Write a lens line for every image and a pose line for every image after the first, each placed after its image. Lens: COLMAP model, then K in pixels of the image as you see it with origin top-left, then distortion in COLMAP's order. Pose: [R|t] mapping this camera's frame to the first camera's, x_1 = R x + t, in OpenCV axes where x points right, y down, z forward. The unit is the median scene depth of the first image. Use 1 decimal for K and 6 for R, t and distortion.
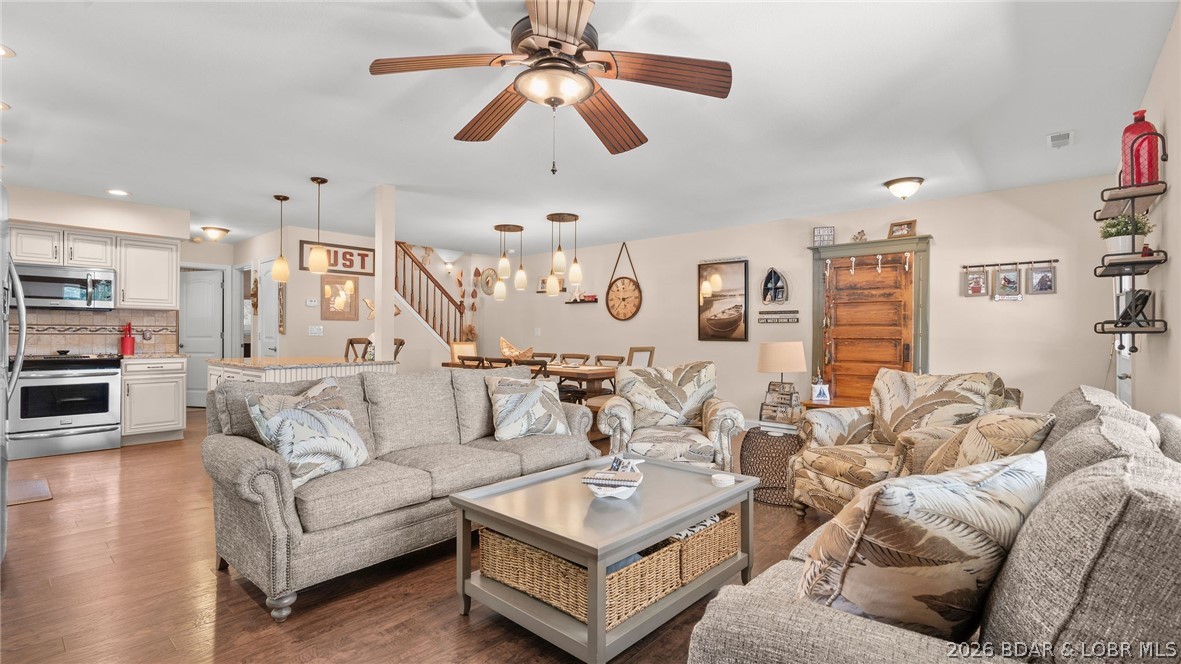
lens RADIAL K [[536.5, 0, 583.2], [0, 536.5, 329.7], [0, 0, 1]] dist [0.001095, 0.000788]
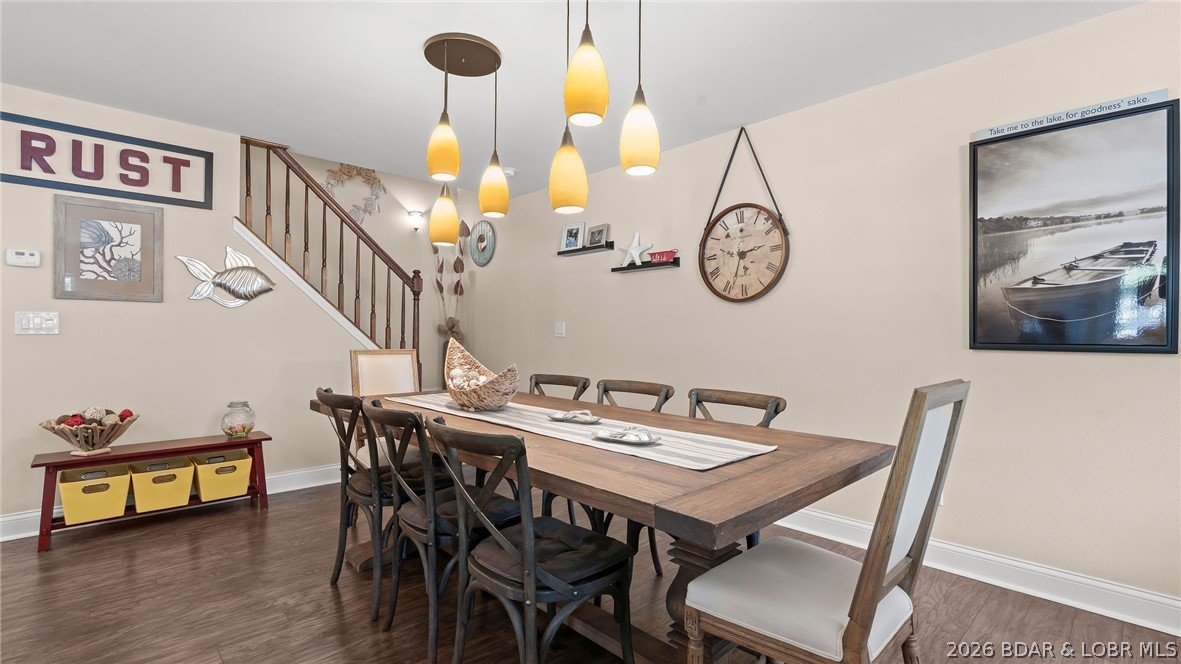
lens RADIAL K [[536.5, 0, 583.2], [0, 536.5, 329.7], [0, 0, 1]] dist [0.001095, 0.000788]
pose [[0.995753, 0.001049, -0.092057, -0.015765], [-0.001334, 0.999995, -0.003036, 0.007865], [0.092054, 0.003146, 0.995749, 0.573181]]
